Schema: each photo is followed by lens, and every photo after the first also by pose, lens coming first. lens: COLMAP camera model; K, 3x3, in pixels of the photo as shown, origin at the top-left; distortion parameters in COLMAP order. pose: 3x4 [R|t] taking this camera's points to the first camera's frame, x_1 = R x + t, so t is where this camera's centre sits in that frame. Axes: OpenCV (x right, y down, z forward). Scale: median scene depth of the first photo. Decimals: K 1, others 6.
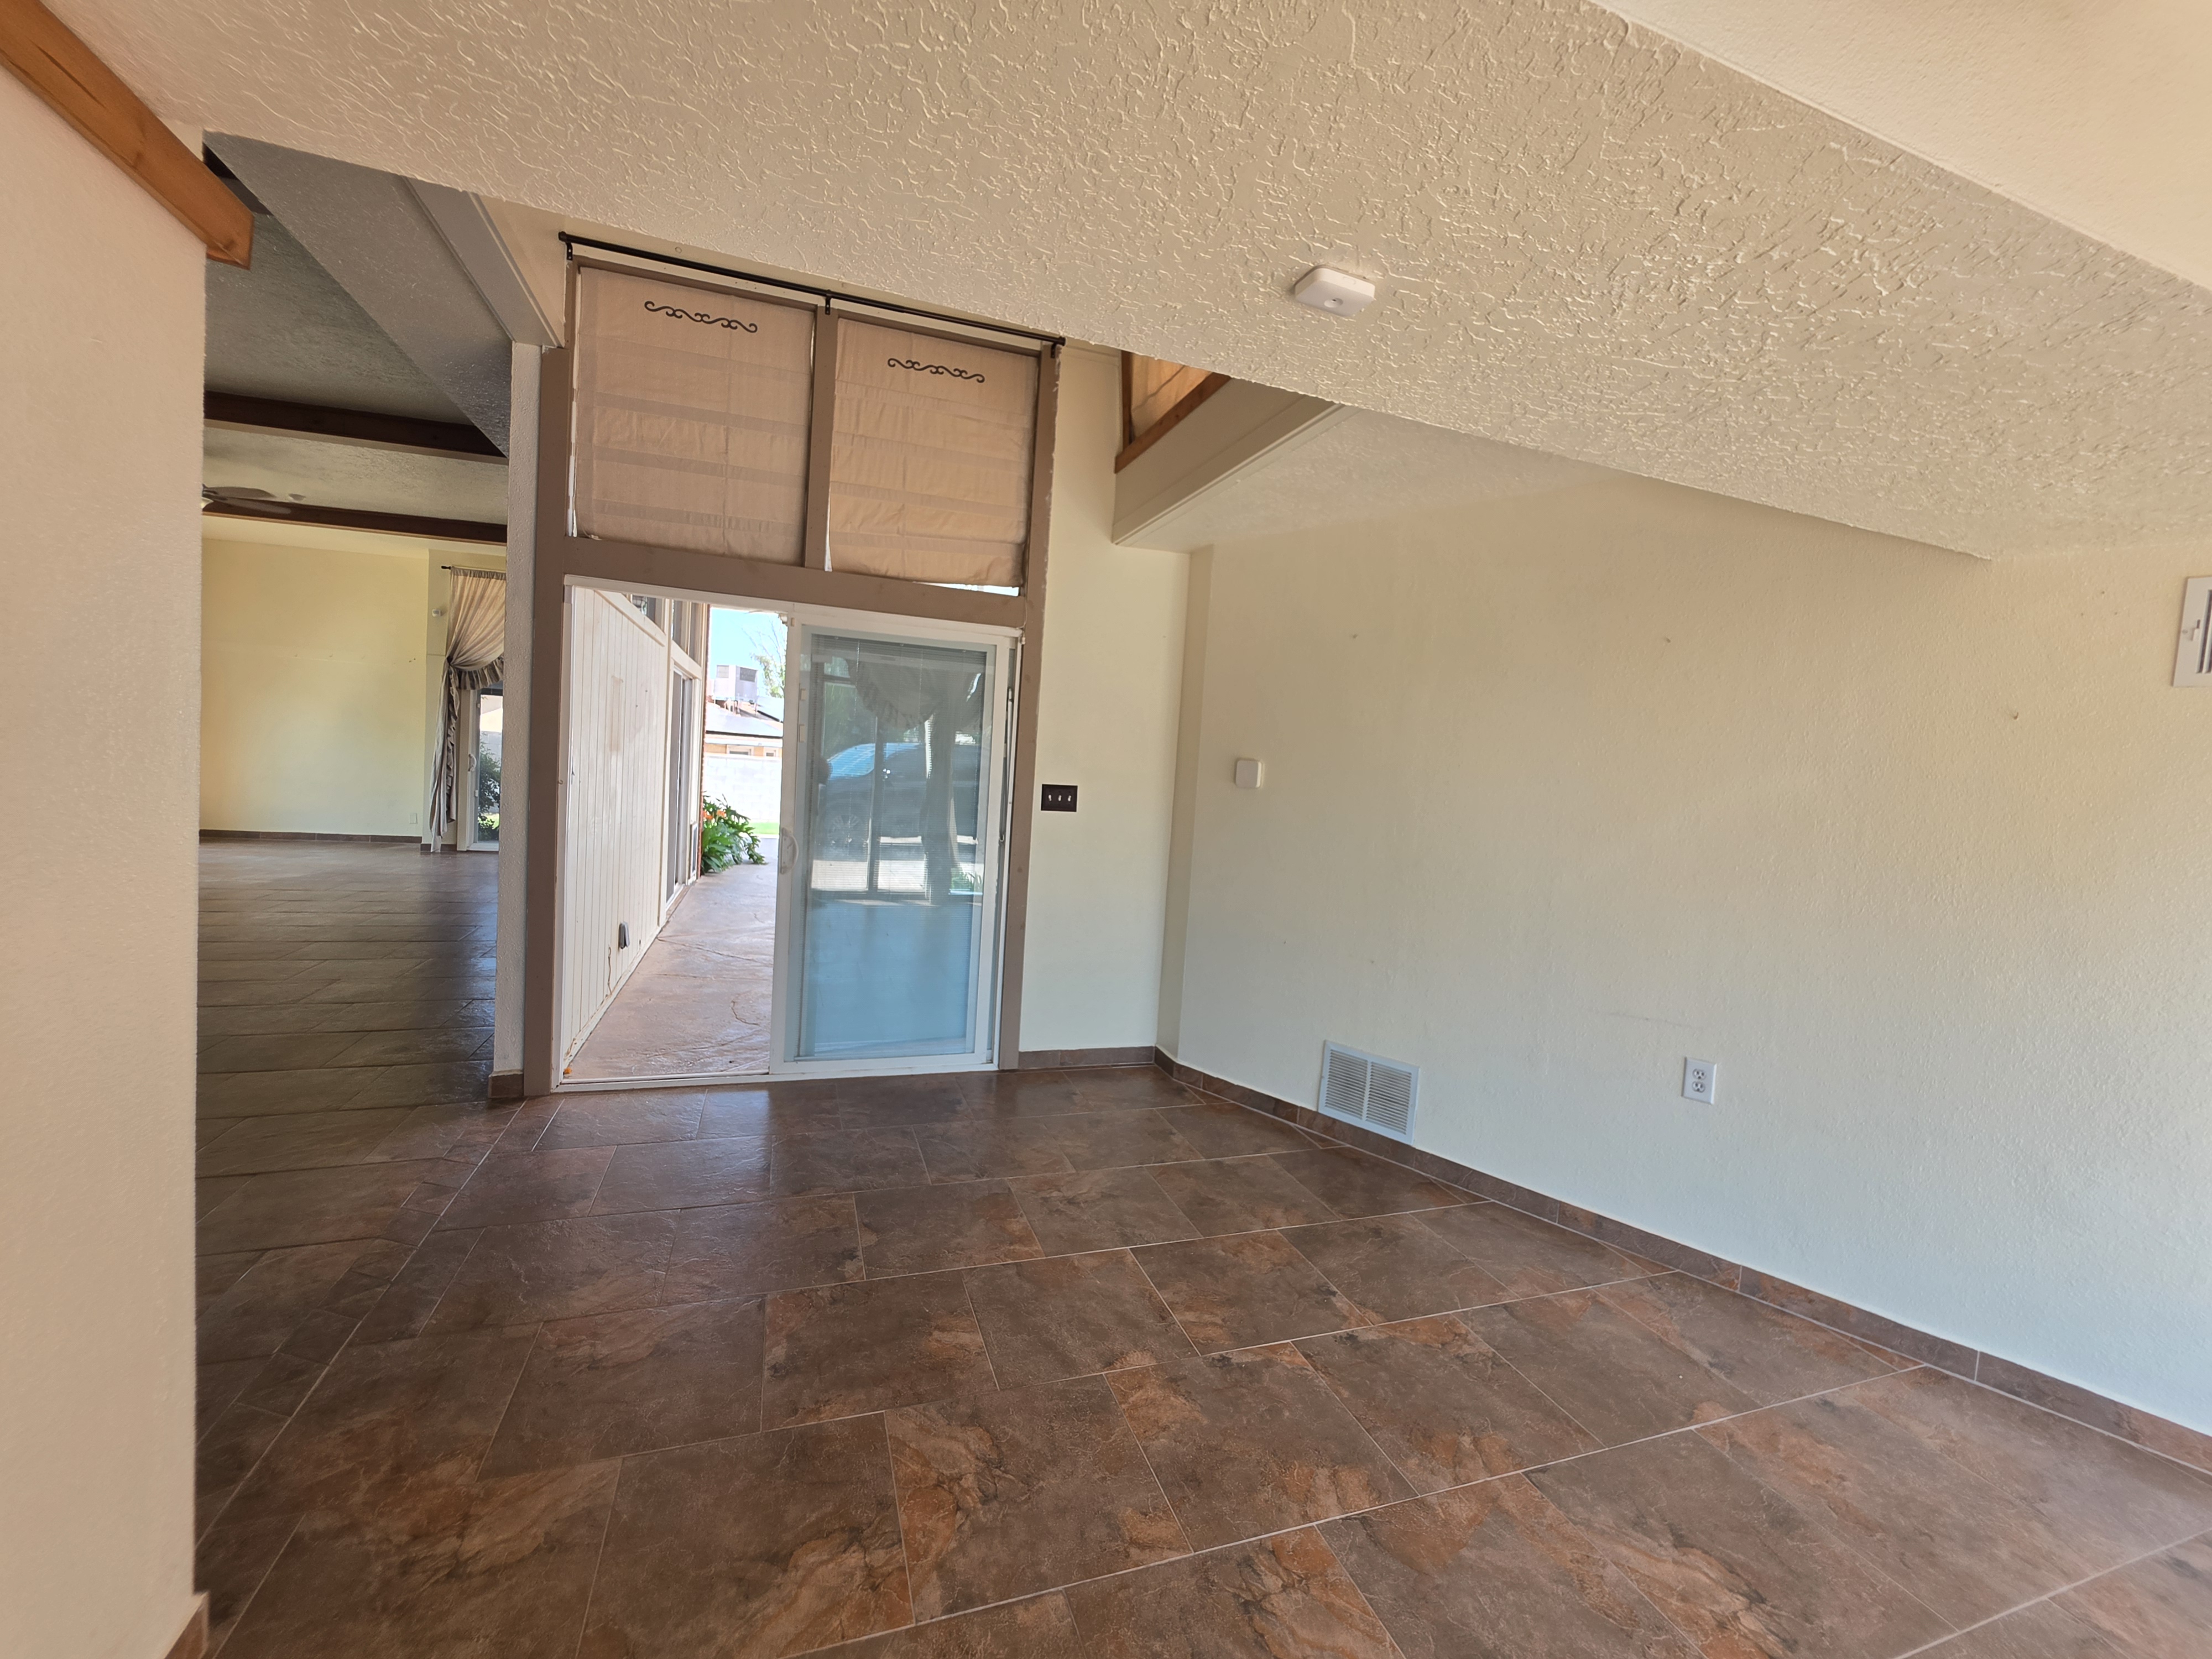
lens RADIAL K [[891.6, 0, 1105.7], [0, 891.6, 818.0], [0, 0, 1]] dist [-0.003556, 0.001187]
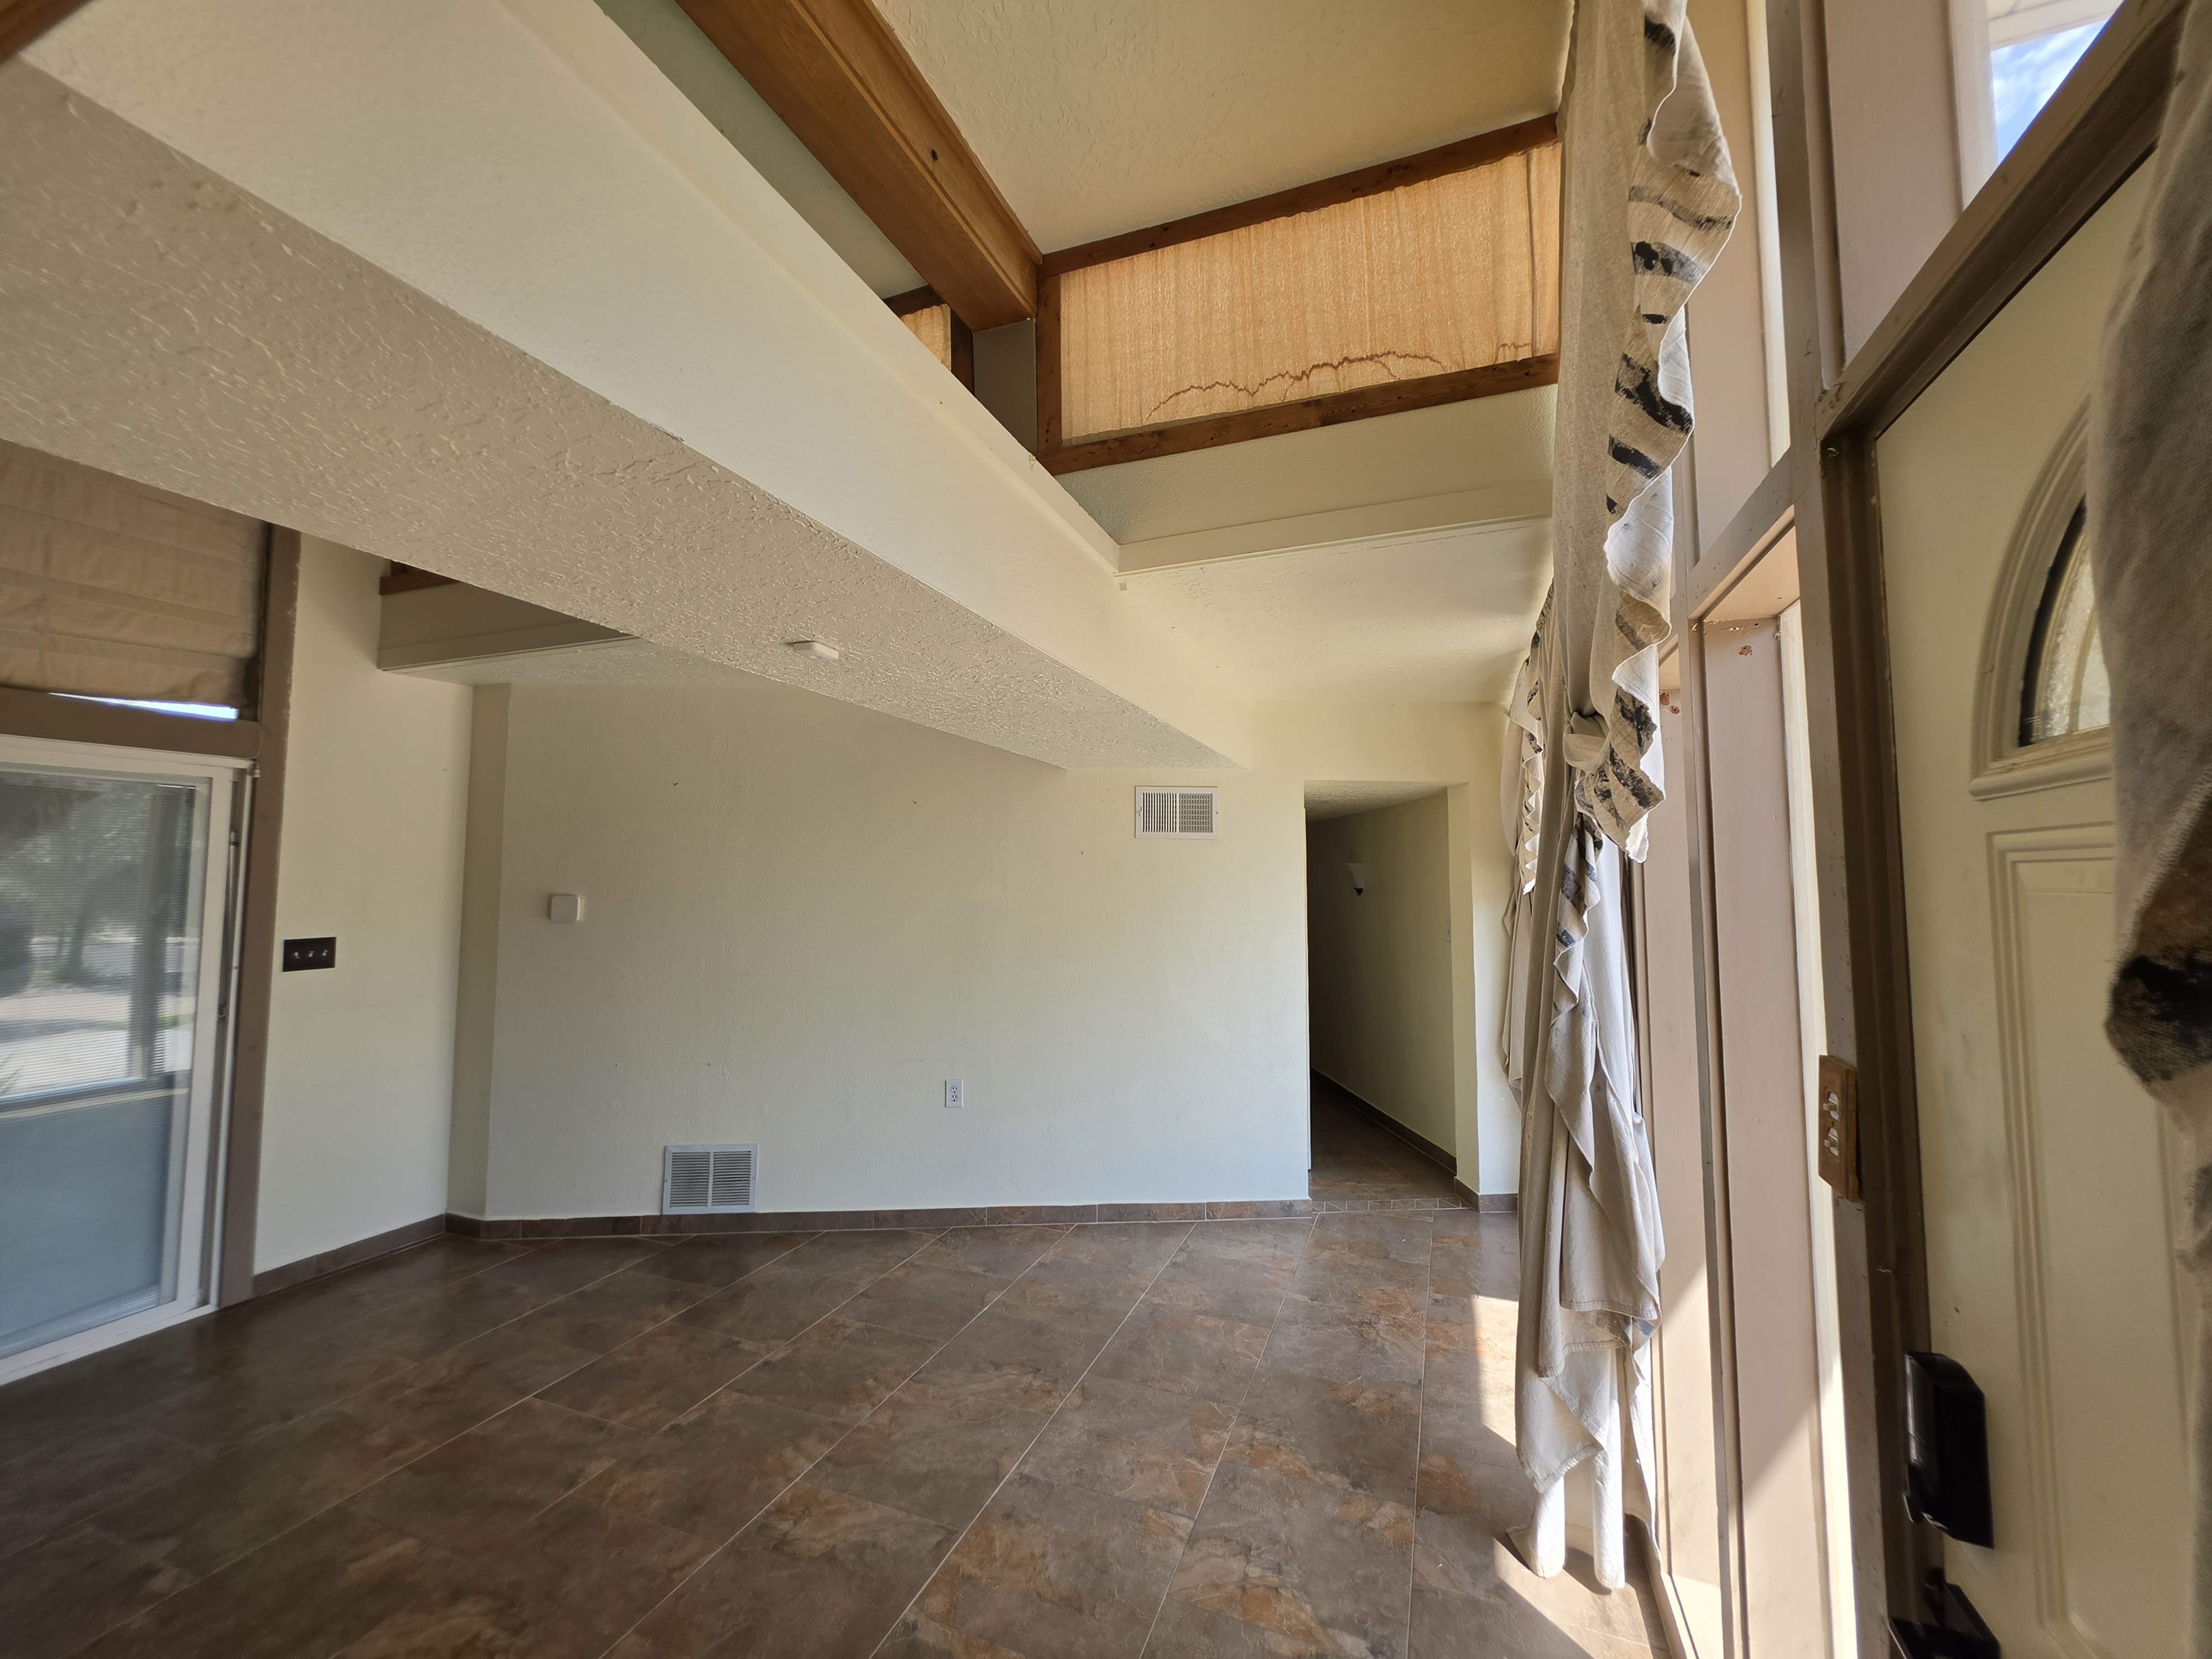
lens RADIAL K [[891.6, 0, 1098.6], [0, 891.6, 829.9], [0, 0, 1]] dist [-0.003556, 0.001187]
pose [[0.655258, -0.020909, 0.755116, -0.302469], [0.082294, 0.995643, -0.043843, -0.063250], [-0.750909, 0.090870, 0.654124, -0.210049]]
